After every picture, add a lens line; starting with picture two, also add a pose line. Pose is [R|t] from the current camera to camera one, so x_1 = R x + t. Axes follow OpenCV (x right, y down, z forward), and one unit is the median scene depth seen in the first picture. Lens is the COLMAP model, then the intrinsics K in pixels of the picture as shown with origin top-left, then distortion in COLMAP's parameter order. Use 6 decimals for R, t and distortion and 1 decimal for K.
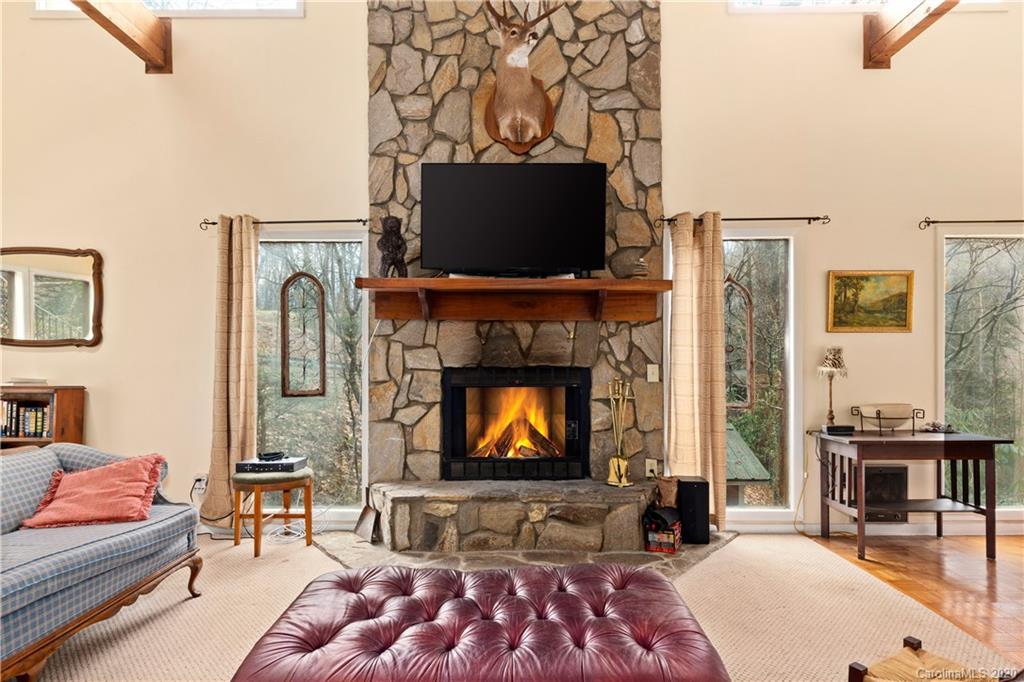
lens RADIAL K [[588.1, 0, 515.0], [0, 588.1, 355.3], [0, 0, 1]] dist [0.006697, -0.000375]
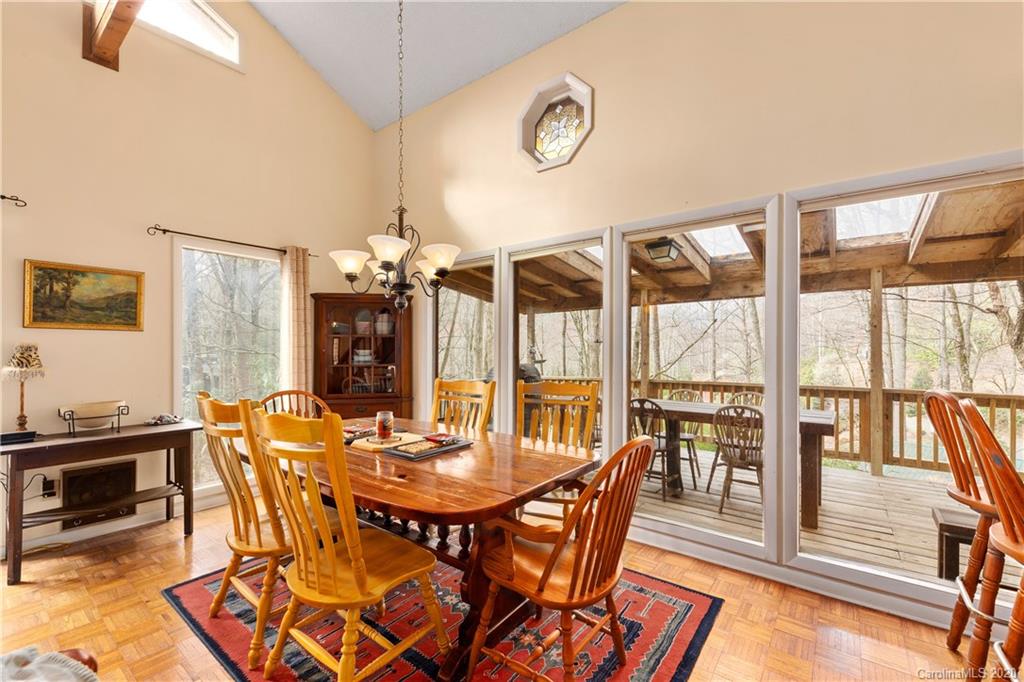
lens RADIAL K [[427.1, 0, 511.9], [0, 427.1, 347.7], [0, 0, 1]] dist [-0.003626, -0.000469]
pose [[0.602084, 0.007071, 0.798401, 0.464047], [0.000324, 0.999959, -0.009101, -0.002294], [-0.798433, 0.005738, 0.602057, 0.018755]]
